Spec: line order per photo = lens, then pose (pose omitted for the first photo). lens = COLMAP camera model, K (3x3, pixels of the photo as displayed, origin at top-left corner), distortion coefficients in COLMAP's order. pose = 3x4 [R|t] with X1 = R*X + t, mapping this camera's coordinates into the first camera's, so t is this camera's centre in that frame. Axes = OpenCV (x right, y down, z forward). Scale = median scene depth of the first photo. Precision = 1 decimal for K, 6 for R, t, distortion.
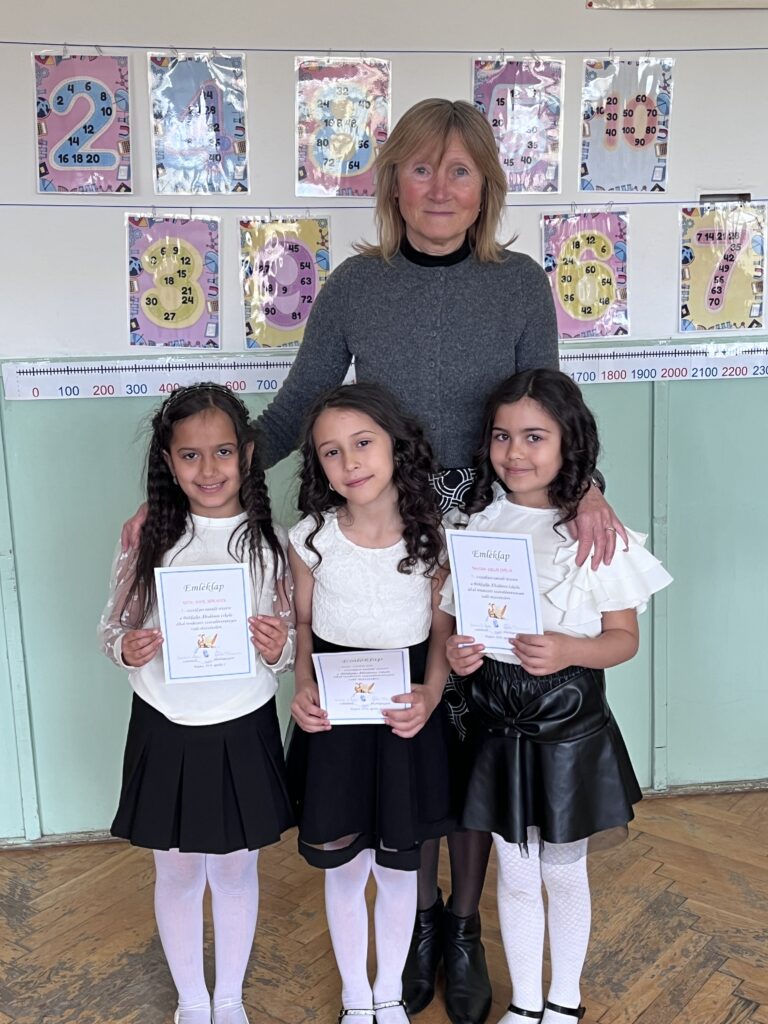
lens RADIAL K [[1264.1, 0, 405.4], [0, 1264.1, 519.5], [0, 0, 1]] dist [0.006362, 0.000000]
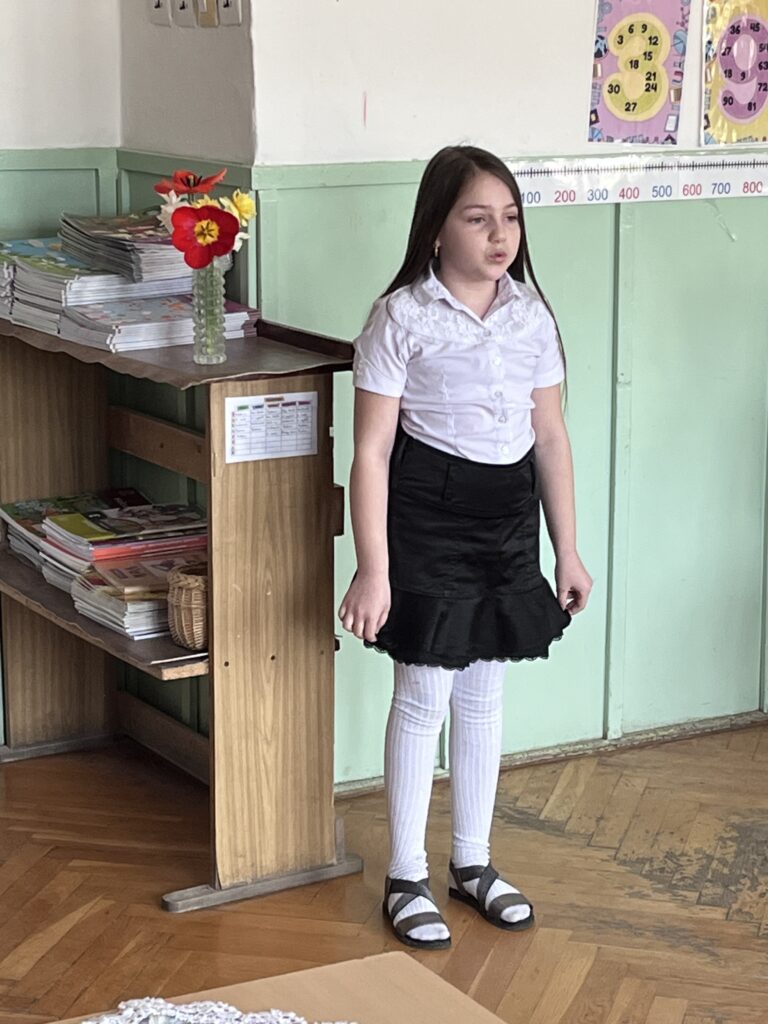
lens RADIAL K [[2435.8, 0, 398.7], [0, 2435.8, 478.2], [0, 0, 1]] dist [0.142328, 0.000000]
pose [[0.927523, -0.050849, 0.370291, -0.943339], [0.061476, 0.997965, -0.016945, 0.102900], [-0.368676, 0.038481, 0.928761, -0.439640]]
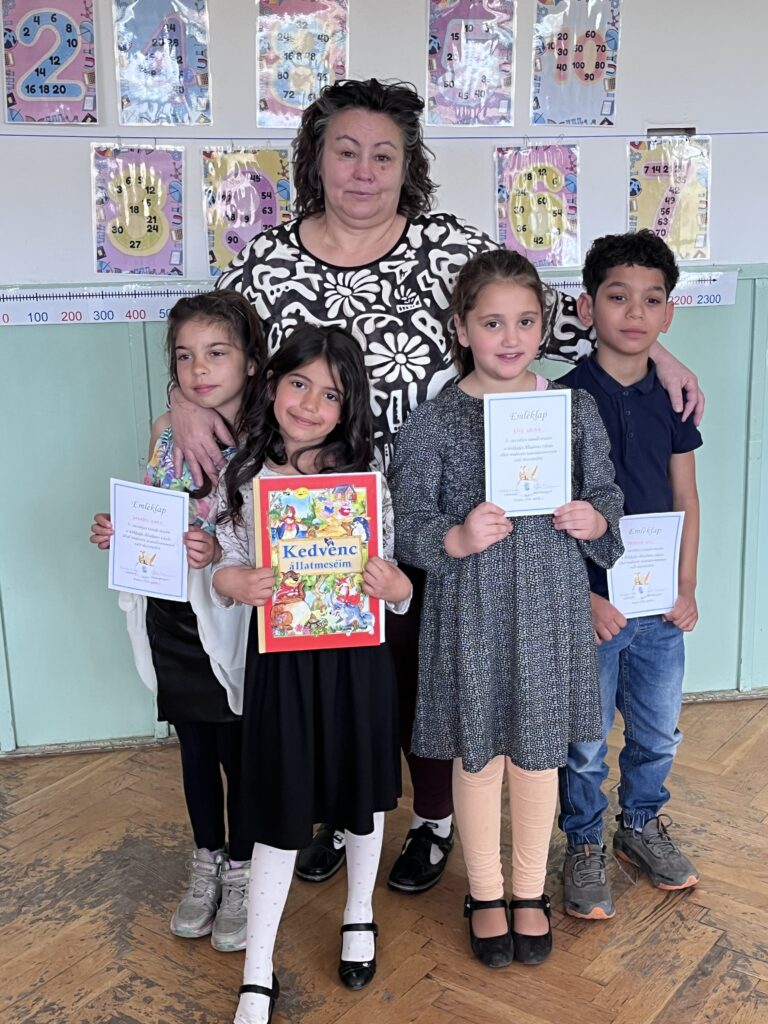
lens RADIAL K [[1264.1, 0, 403.0], [0, 1264.1, 513.8], [0, 0, 1]] dist [0.006362, 0.000000]
pose [[0.999706, -0.002702, 0.024110, 0.006707], [0.001899, 0.999446, 0.033240, 0.025365], [-0.024187, -0.033185, 0.999157, -0.045383]]
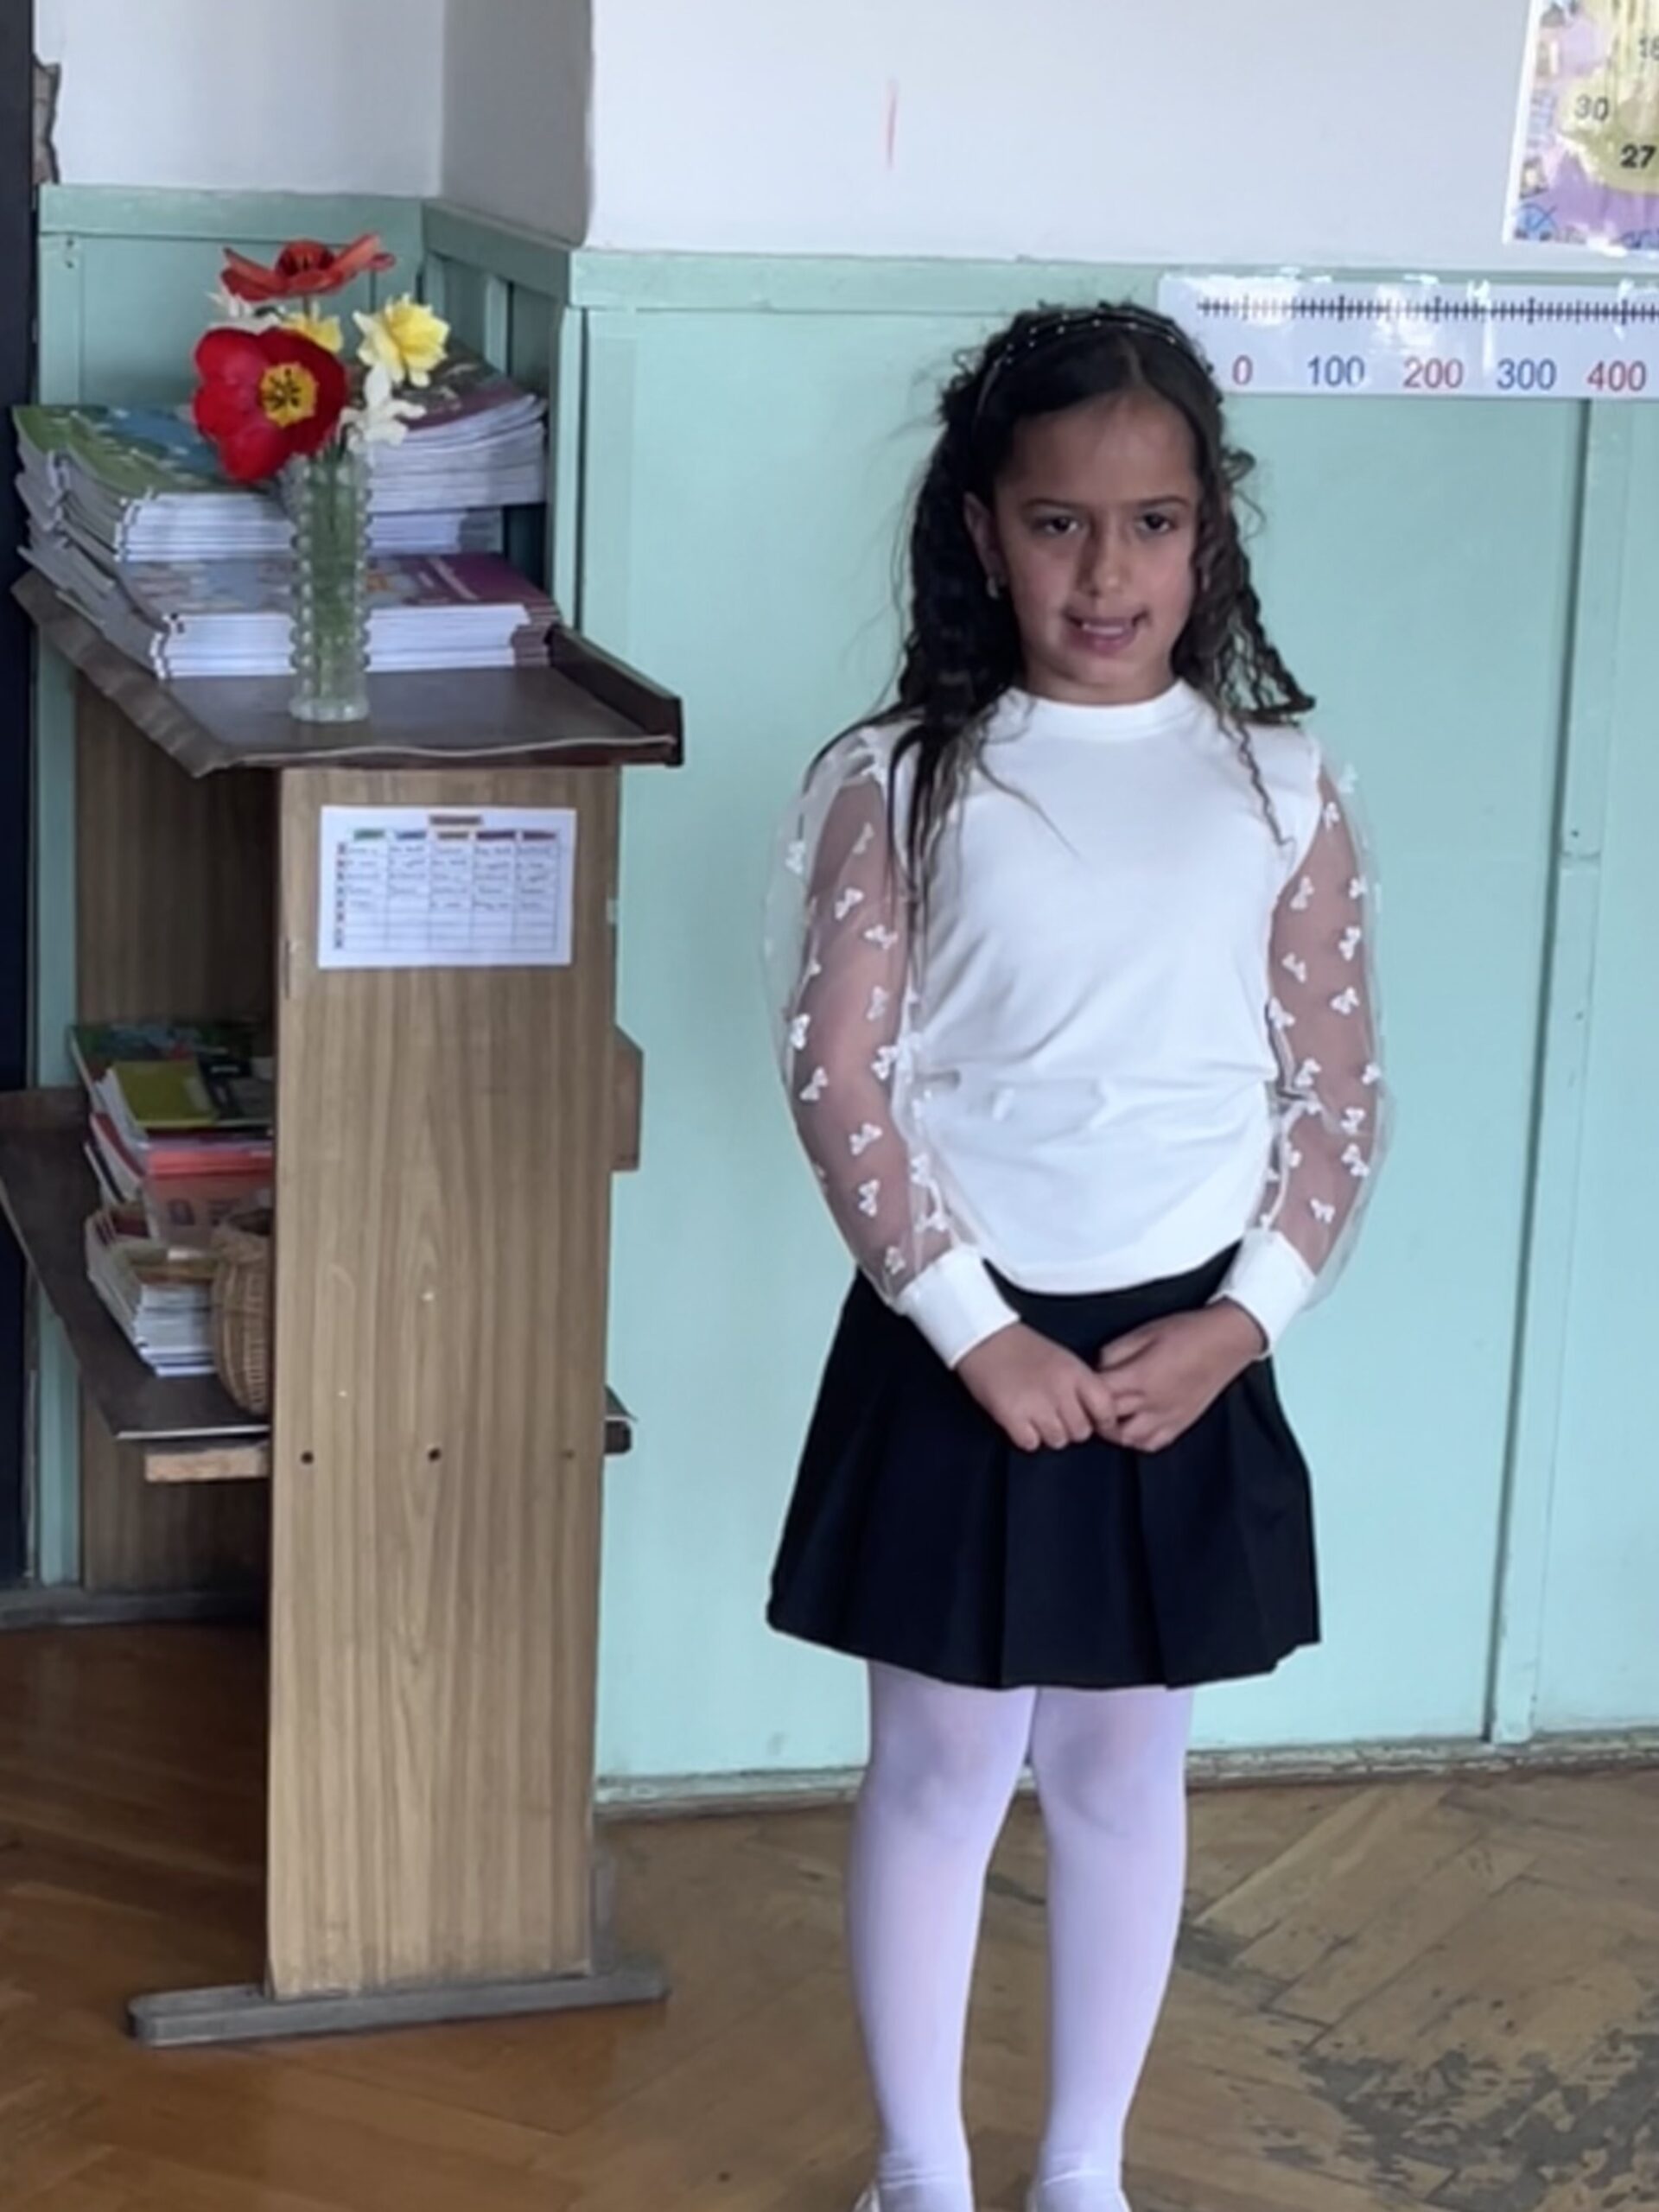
lens RADIAL K [[5248.1, 0, 876.3], [0, 5248.1, 1104.9], [0, 0, 1]] dist [0.129433, 0.000000]
pose [[0.990945, 0.031229, 0.130585, -0.555791], [-0.031339, 0.999508, -0.001212, 0.094150], [-0.130559, -0.002892, 0.991436, -0.338549]]
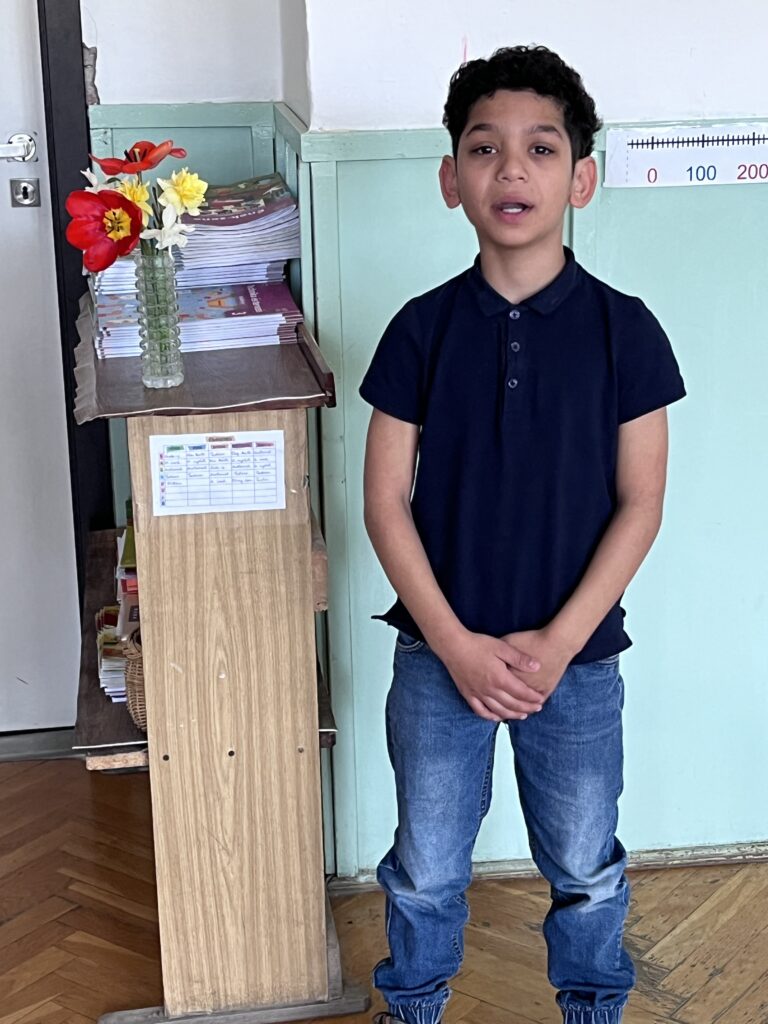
lens RADIAL K [[1893.4, 0, 417.9], [0, 1893.4, 492.4], [0, 0, 1]] dist [0.098660, 0.000000]
pose [[0.999980, 0.003706, -0.005050, -0.404279], [-0.003419, 0.998440, 0.055730, 0.007258], [0.005248, -0.055711, 0.998433, 0.023955]]
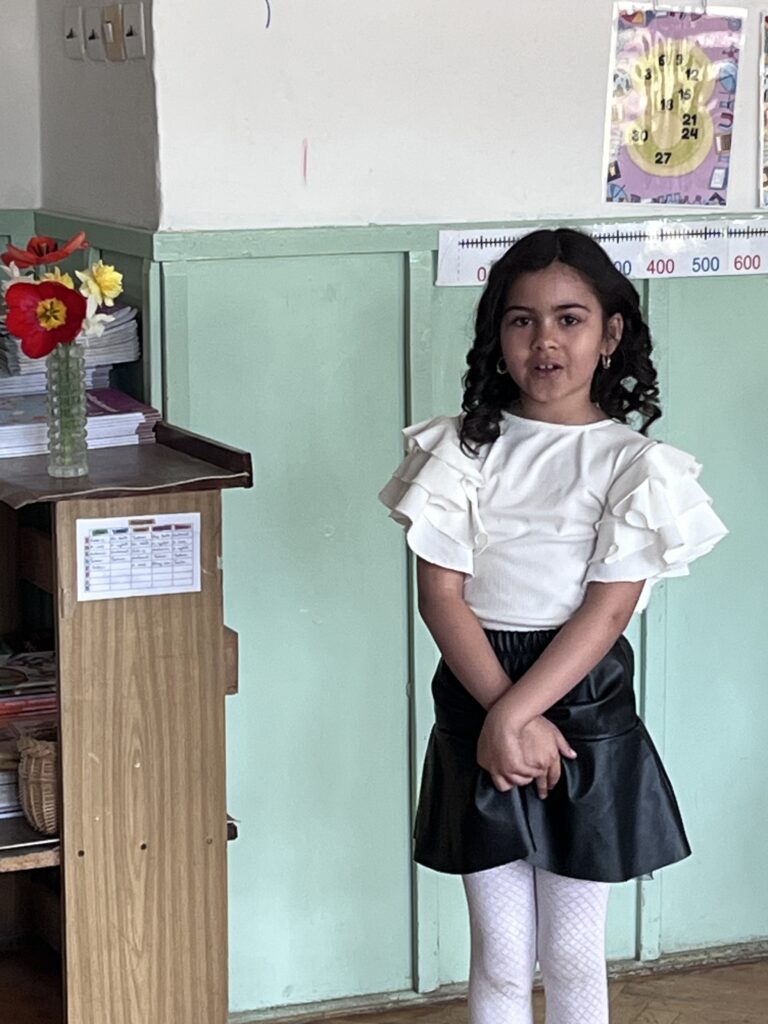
lens RADIAL K [[2997.1, 0, 388.3], [0, 2997.1, 510.8], [0, 0, 1]] dist [0.152415, 0.000000]
pose [[0.965987, -0.026692, 0.257209, -0.737211], [0.042945, 0.997405, -0.057781, 0.108728], [-0.254999, 0.066862, 0.964627, -0.471845]]
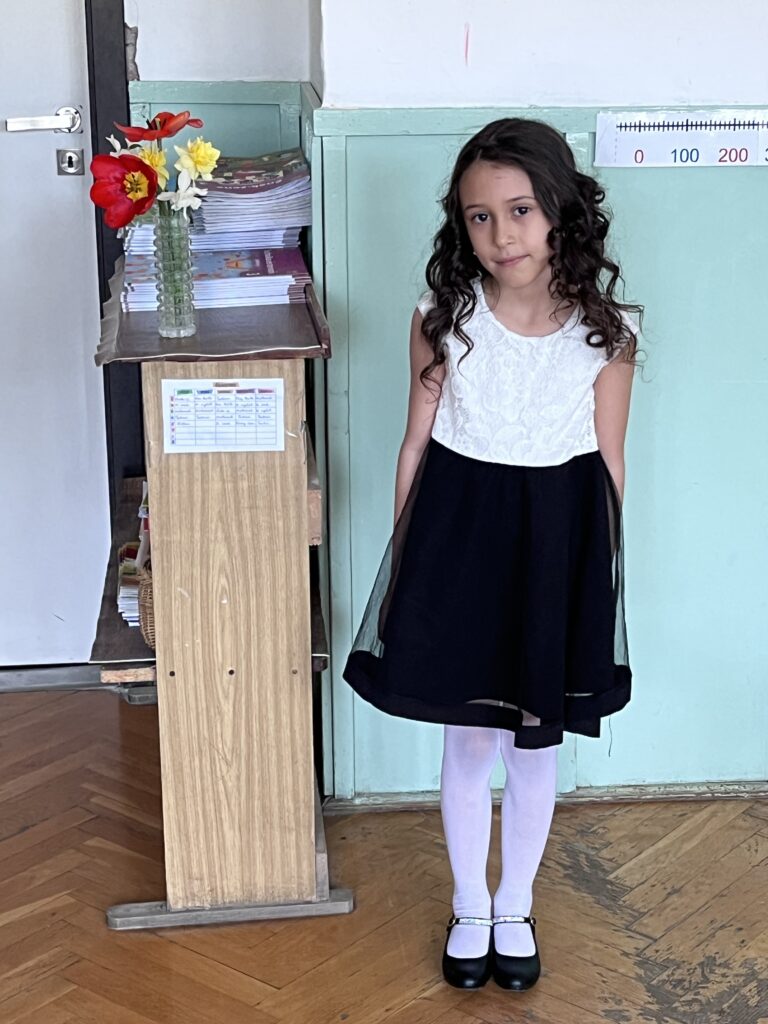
lens RADIAL K [[1893.4, 0, 424.7], [0, 1893.4, 518.9], [0, 0, 1]] dist [0.098660, 0.000000]
pose [[0.998628, 0.033888, -0.039921, -0.359851], [-0.030896, 0.996829, 0.073329, 0.025177], [0.042280, -0.071995, 0.996508, -0.061191]]
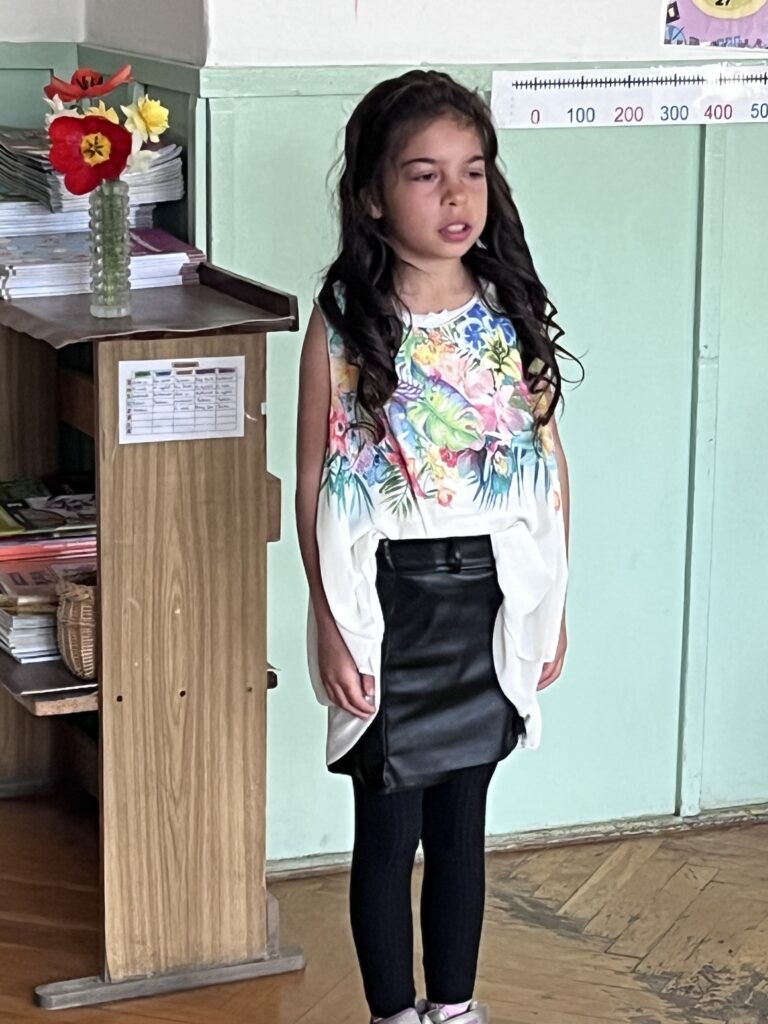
lens RADIAL K [[2997.1, 0, 399.1], [0, 2997.1, 511.1], [0, 0, 1]] dist [0.152415, 0.000000]
pose [[0.968345, -0.022029, 0.248640, -0.736633], [0.024661, 0.999668, -0.007475, 0.107827], [-0.248393, 0.013370, 0.968567, -0.446583]]
